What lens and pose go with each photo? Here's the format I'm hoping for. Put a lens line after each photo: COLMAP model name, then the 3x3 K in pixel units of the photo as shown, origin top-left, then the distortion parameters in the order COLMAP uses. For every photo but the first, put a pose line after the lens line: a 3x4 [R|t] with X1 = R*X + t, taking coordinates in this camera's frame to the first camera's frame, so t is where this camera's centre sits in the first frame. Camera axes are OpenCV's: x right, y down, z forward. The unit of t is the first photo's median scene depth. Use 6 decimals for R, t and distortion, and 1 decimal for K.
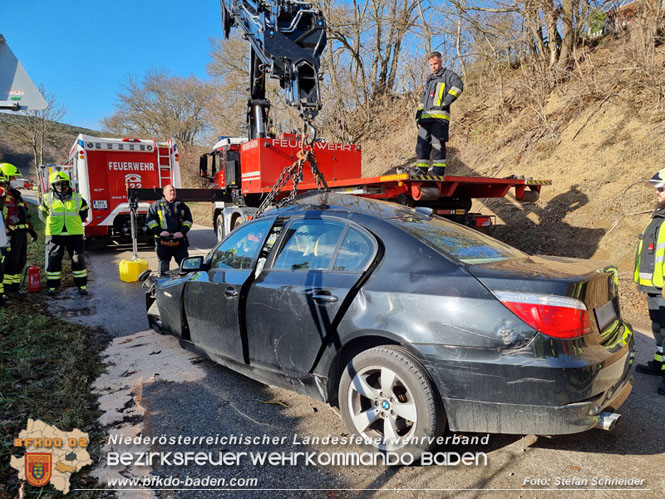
lens RADIAL K [[449.9, 0, 323.7], [0, 449.9, 251.6], [0, 0, 1]] dist [0.086414, -0.058727]
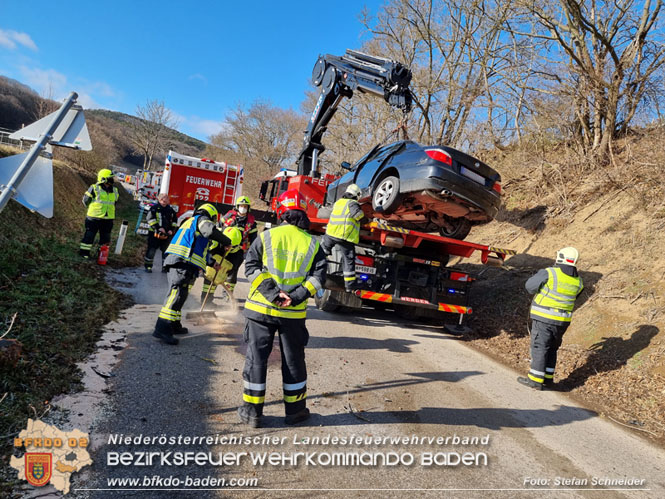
lens RADIAL K [[449.9, 0, 323.7], [0, 449.9, 251.6], [0, 0, 1]] dist [0.086414, -0.058727]
pose [[0.968847, 0.179181, -0.170966, 0.127294], [-0.191372, 0.979827, -0.057575, 0.002778], [0.157200, 0.088499, 0.983593, -0.115952]]
